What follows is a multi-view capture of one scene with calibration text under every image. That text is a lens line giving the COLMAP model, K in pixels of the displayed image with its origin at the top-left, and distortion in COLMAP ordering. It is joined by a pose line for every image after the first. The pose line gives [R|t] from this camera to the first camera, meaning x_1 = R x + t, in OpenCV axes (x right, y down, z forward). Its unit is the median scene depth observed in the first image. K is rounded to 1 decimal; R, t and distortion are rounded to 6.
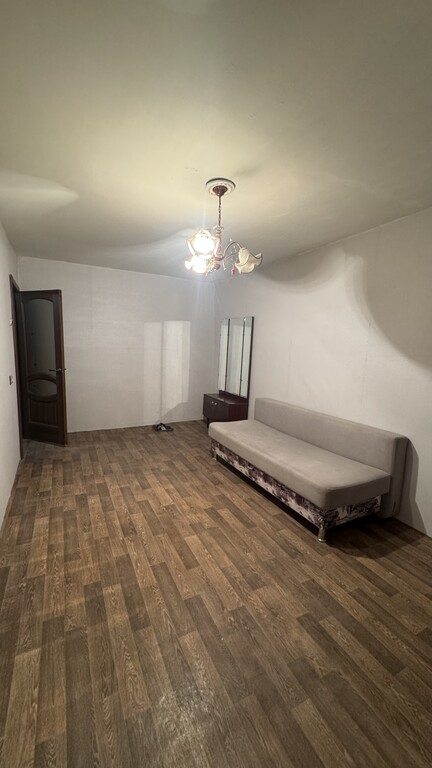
lens RADIAL K [[319.4, 0, 216.0], [0, 319.4, 384.0], [0, 0, 1]] dist [0.000035, -0.000128]
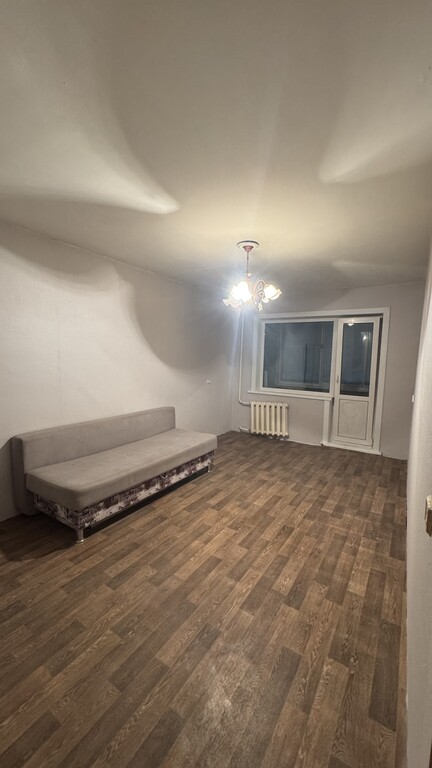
lens RADIAL K [[319.4, 0, 216.0], [0, 319.4, 384.0], [0, 0, 1]] dist [0.000035, -0.000128]
pose [[-0.535057, -0.112200, 0.837332, -0.962040], [0.068154, 0.982178, 0.175159, -0.236511], [-0.842062, 0.150788, -0.517874, 1.621530]]
